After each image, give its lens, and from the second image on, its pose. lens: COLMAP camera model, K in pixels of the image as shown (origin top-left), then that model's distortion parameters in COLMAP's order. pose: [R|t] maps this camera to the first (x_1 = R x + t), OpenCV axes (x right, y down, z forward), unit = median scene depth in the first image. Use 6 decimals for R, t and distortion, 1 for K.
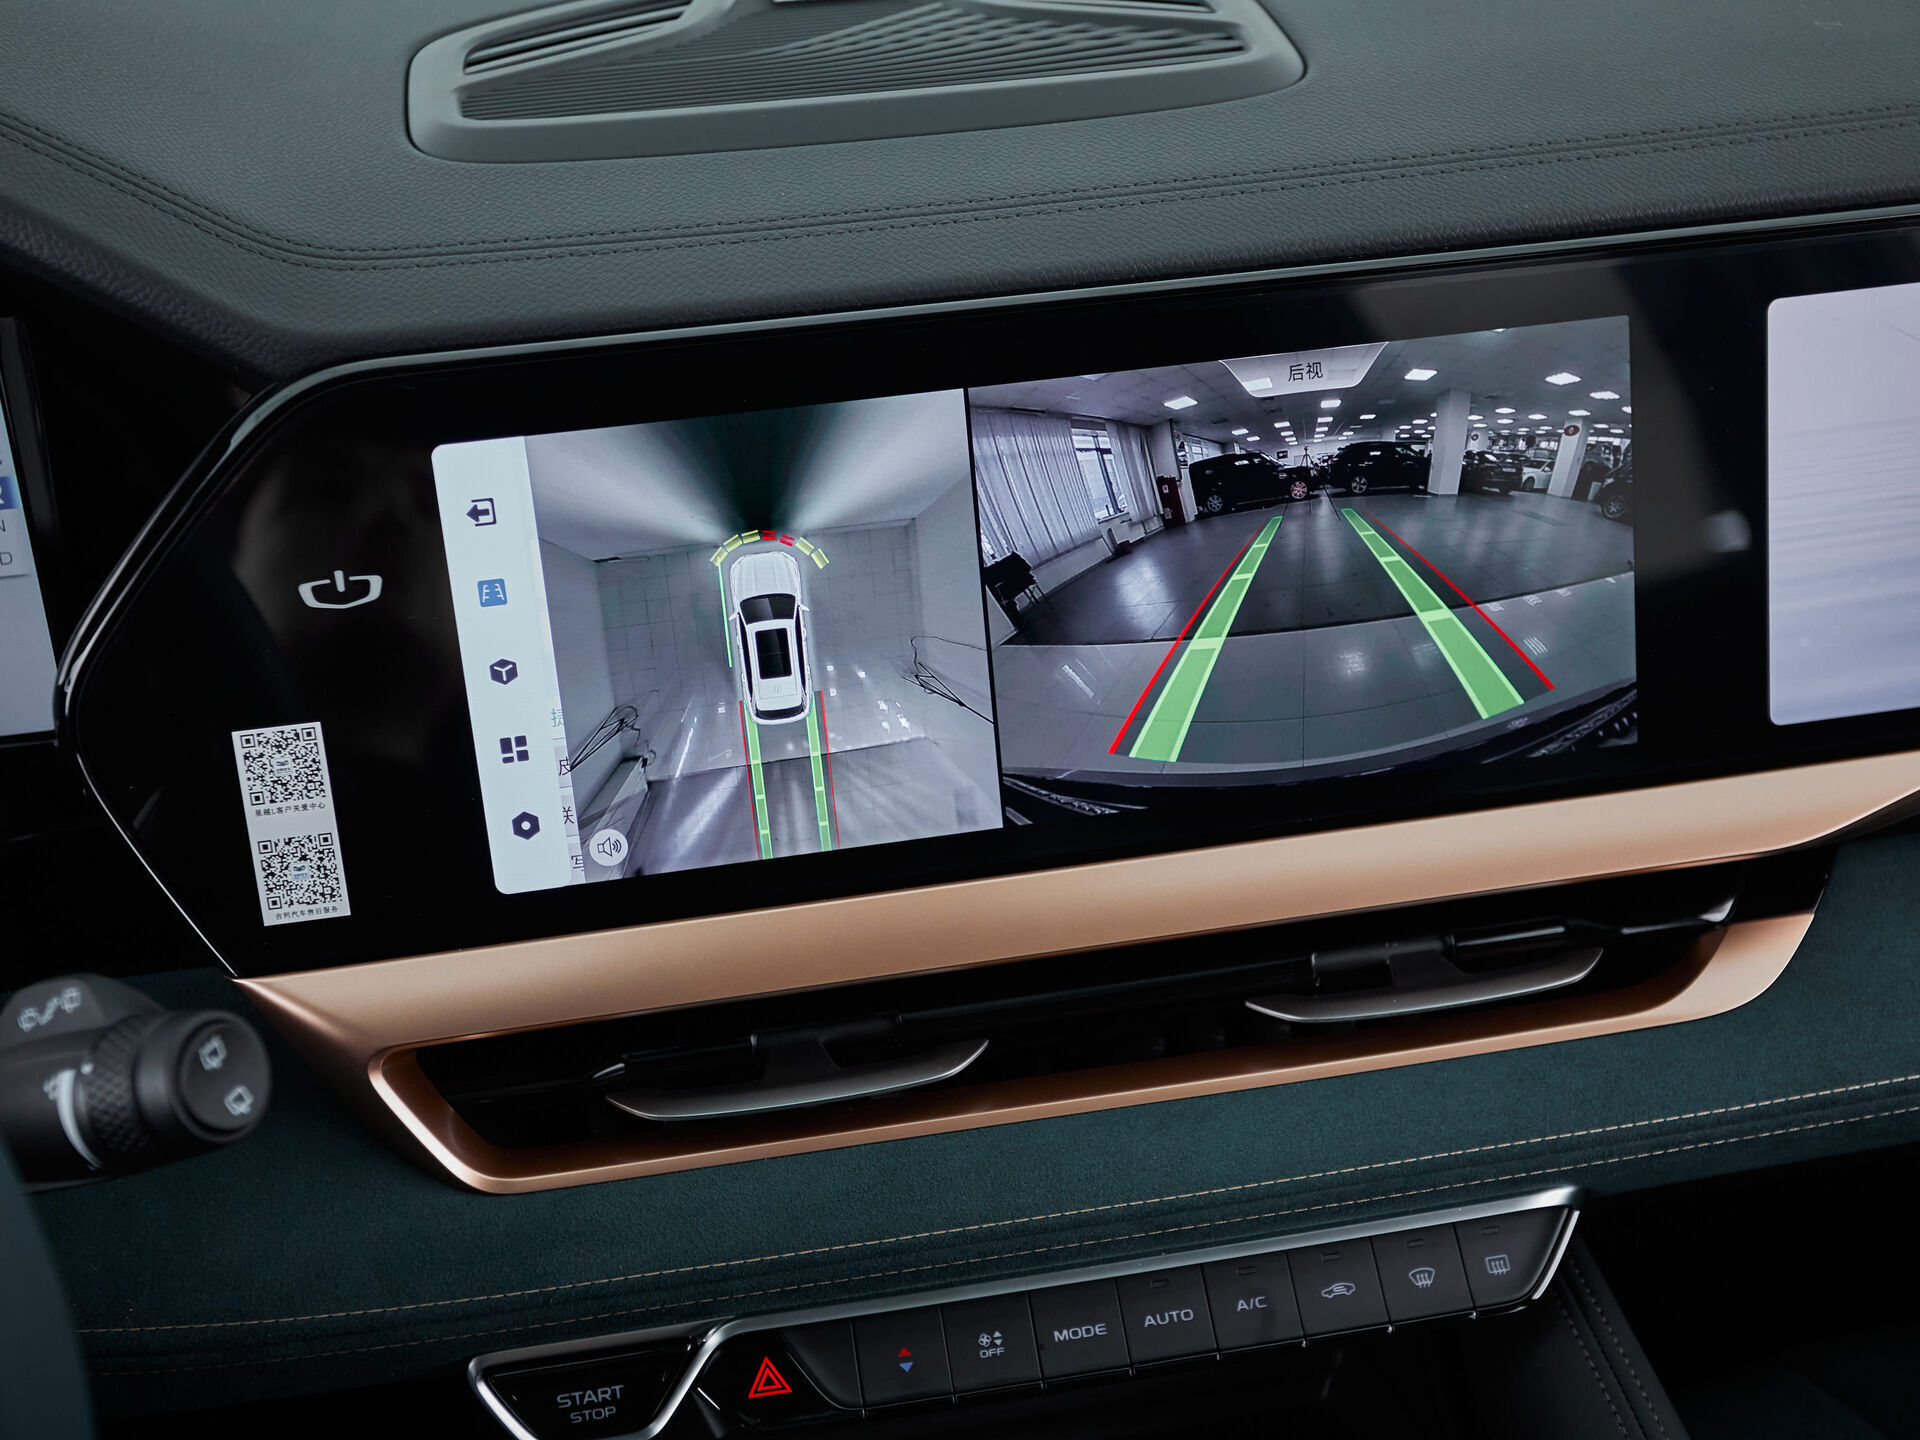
lens RADIAL K [[2210.3, 0, 937.5], [0, 2210.3, 692.1], [0, 0, 1]] dist [0.034394, 0.000000]
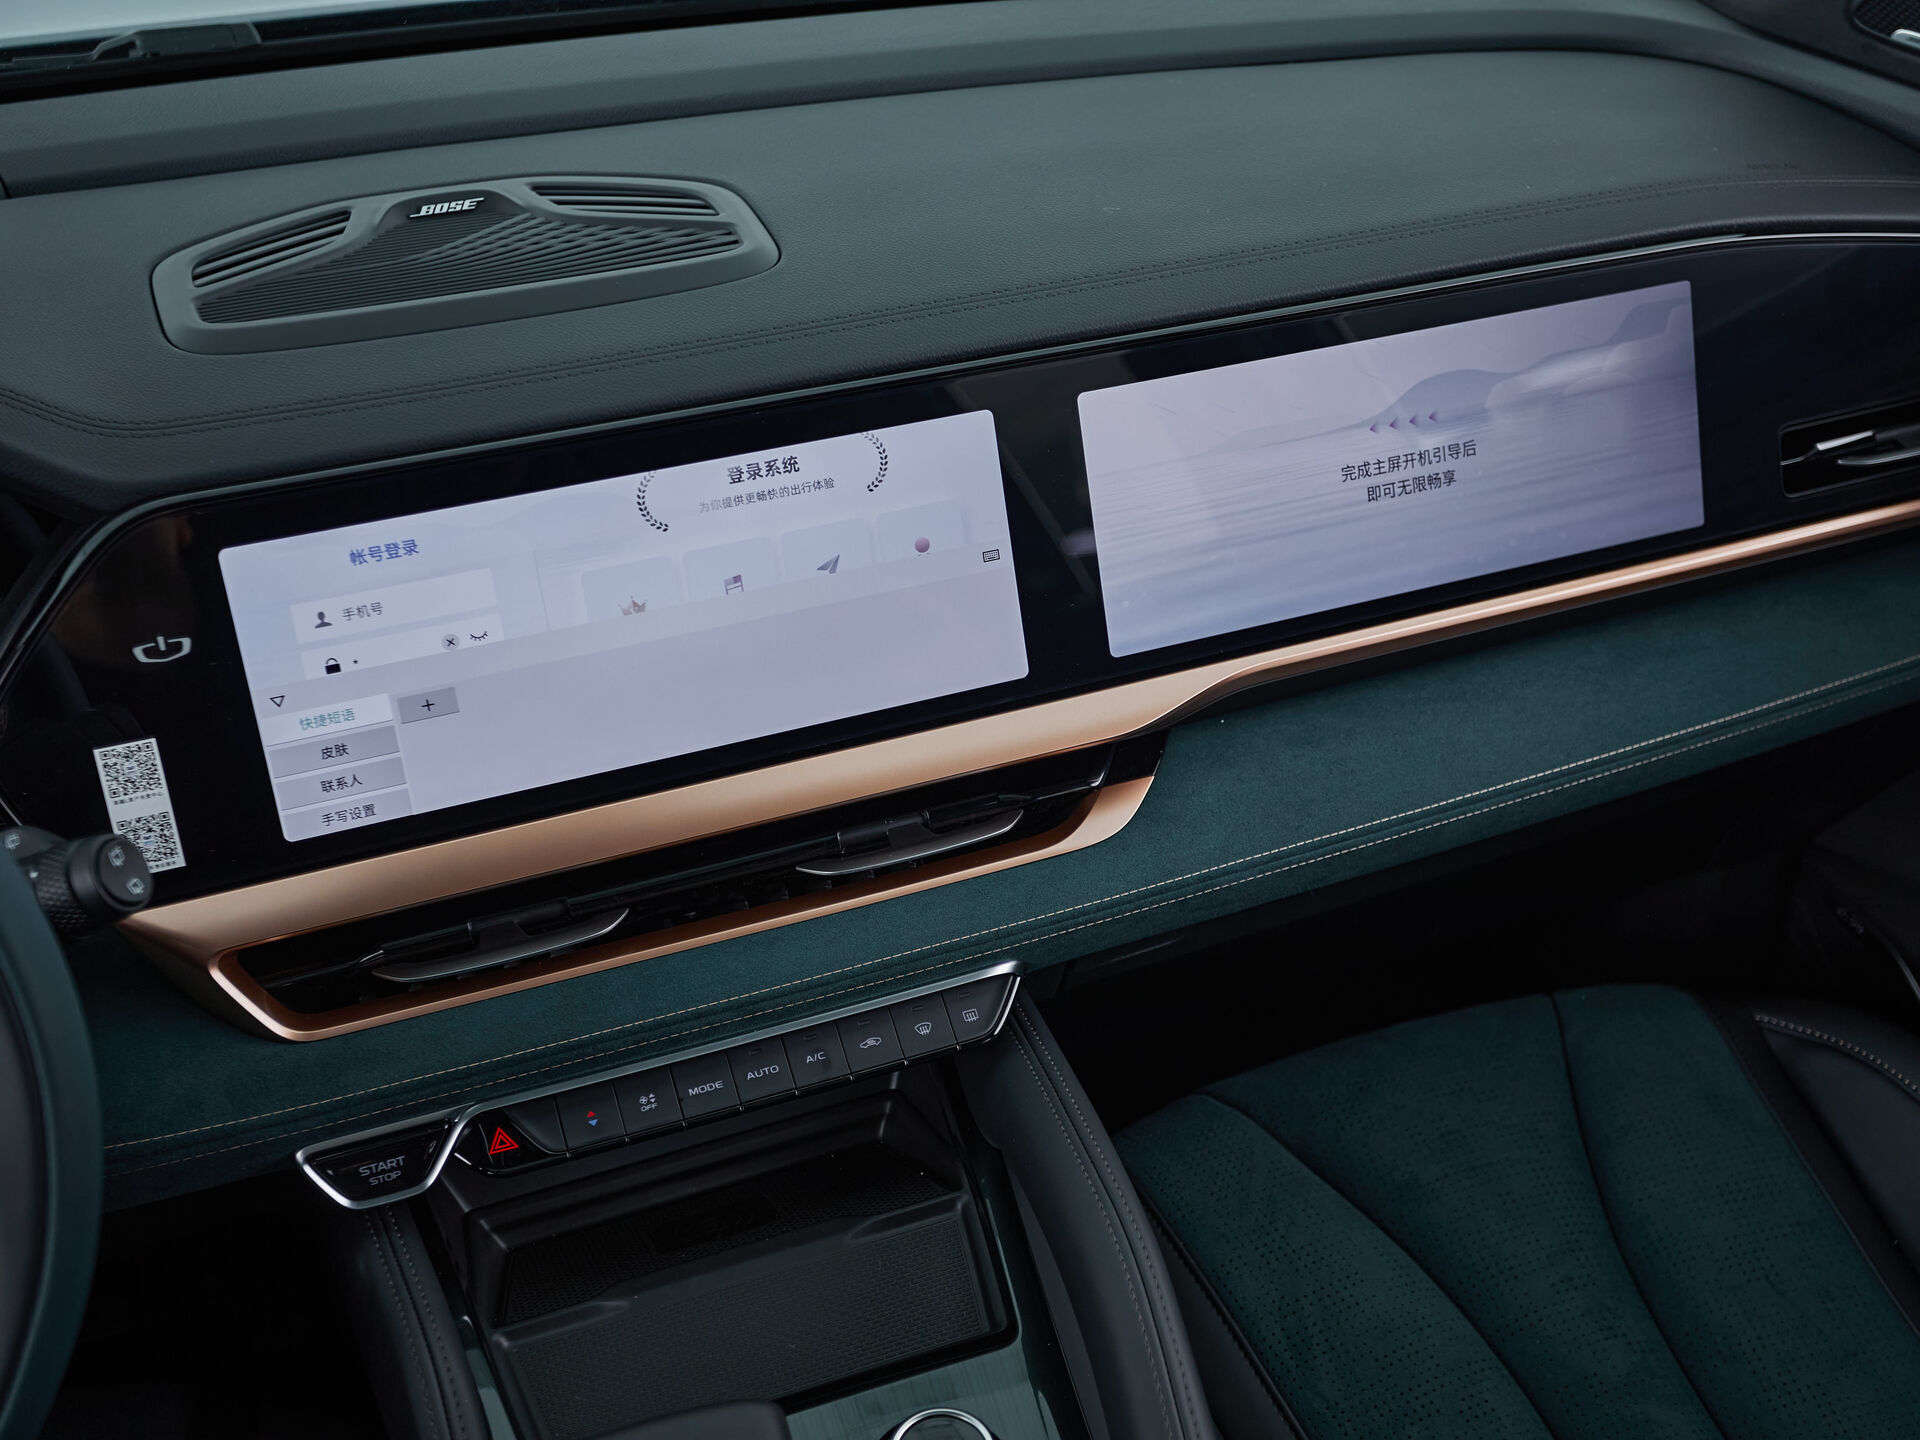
lens RADIAL K [[2210.3, 0, 1027.0], [0, 2210.3, 705.2], [0, 0, 1]] dist [0.034394, 0.000000]
pose [[0.975566, -0.092171, 0.199437, -0.000378], [0.092535, 0.995681, 0.007515, 0.033114], [-0.199269, 0.011124, 0.979882, -0.565145]]
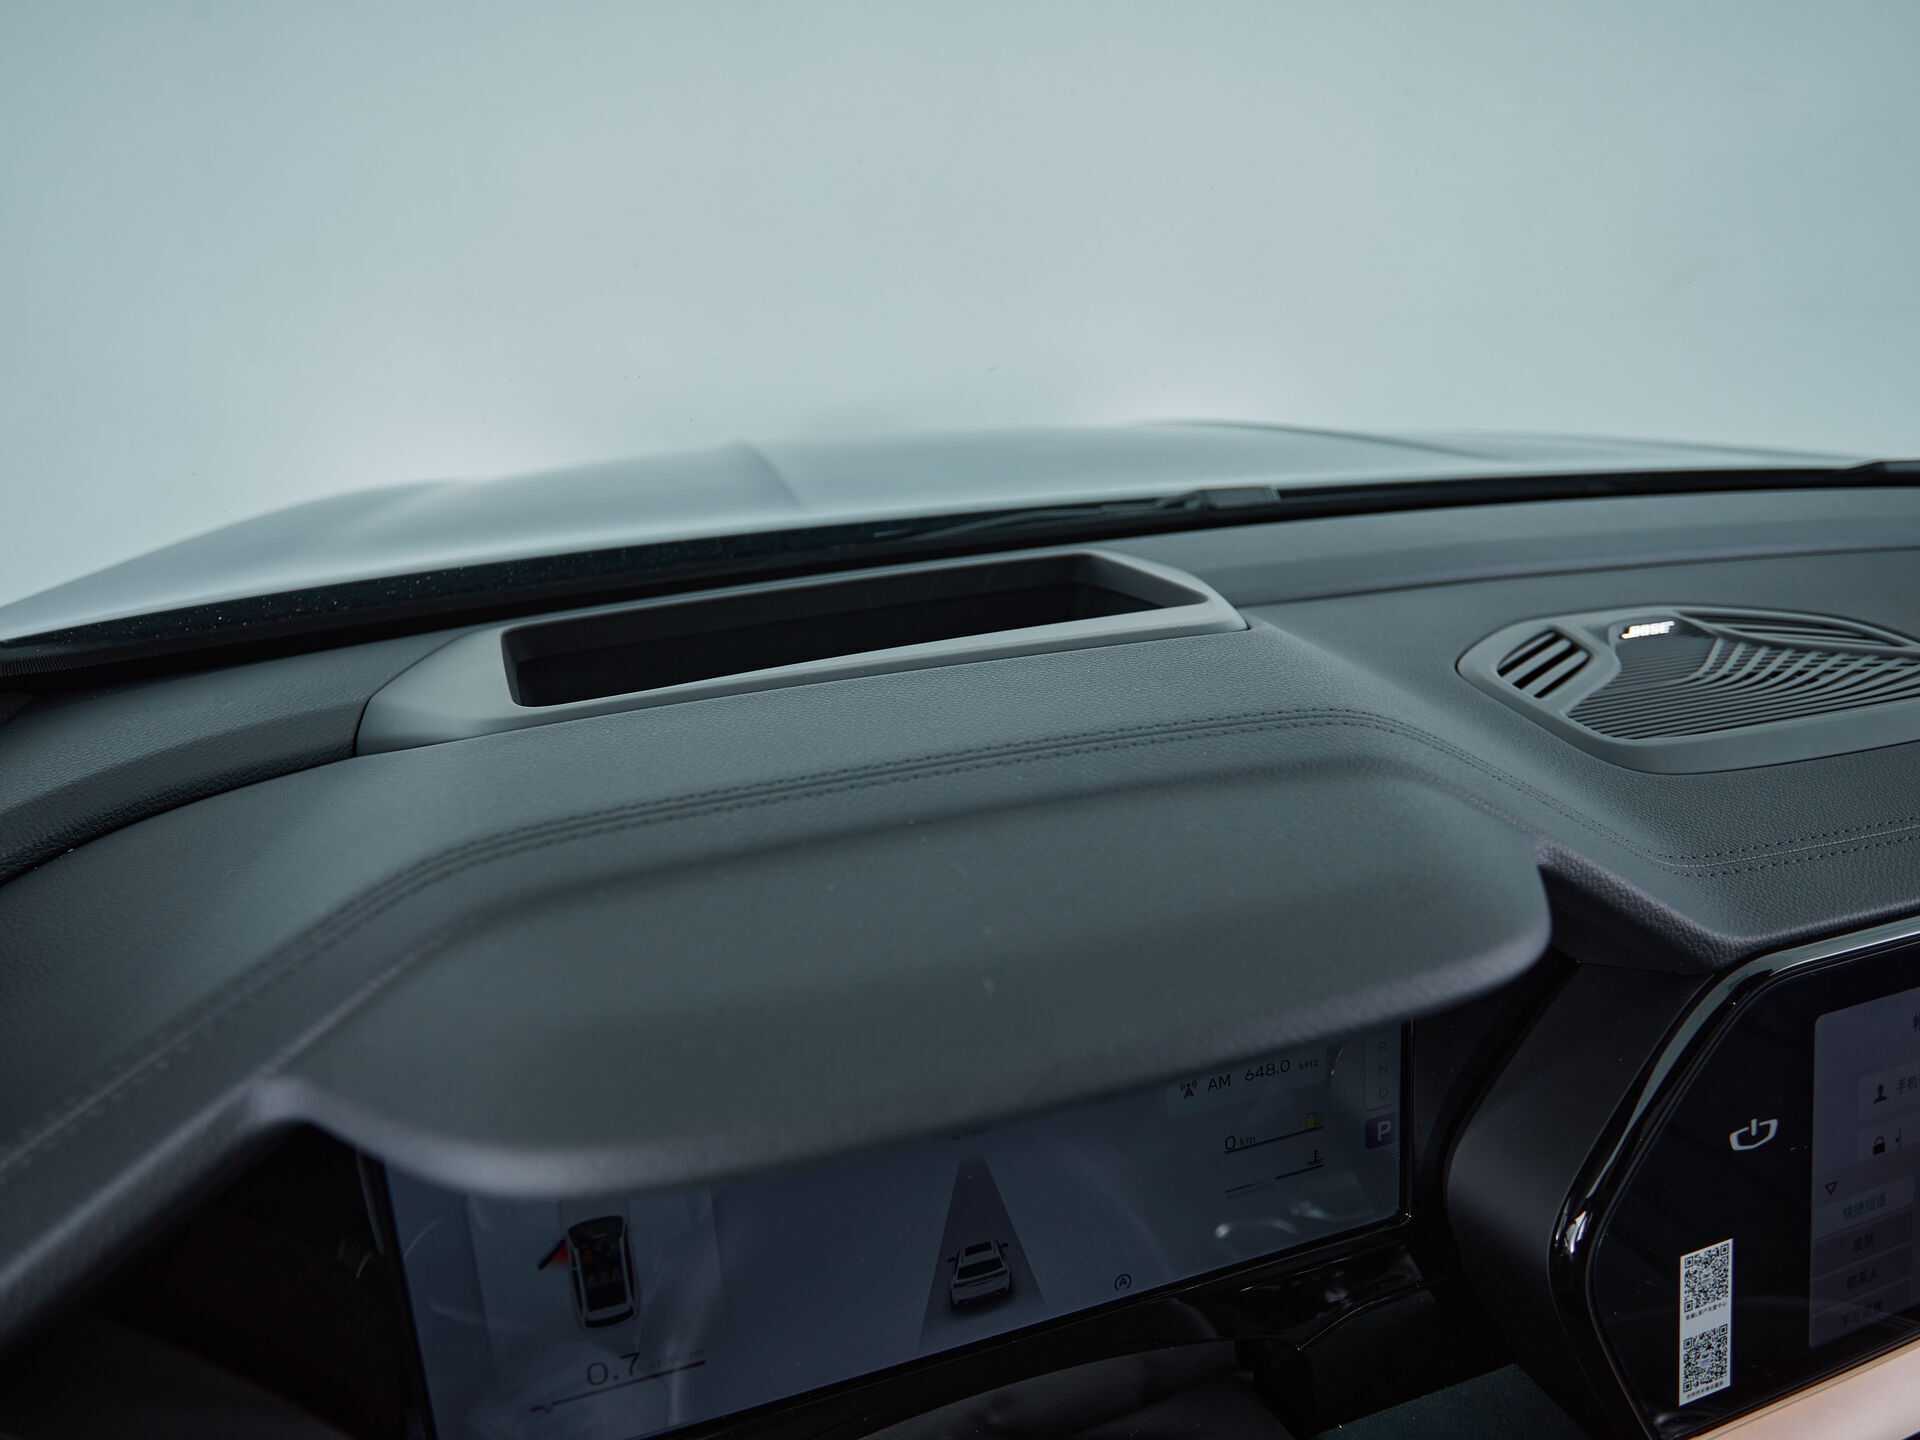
lens RADIAL K [[1012.1, 0, 928.7], [0, 1012.1, 733.8], [0, 0, 1]] dist [-0.001766, 0.000441]
pose [[0.992932, -0.024448, 0.116135, -0.753451], [0.038708, 0.991753, -0.122175, -0.207931], [-0.112191, 0.125807, 0.985691, 0.429709]]
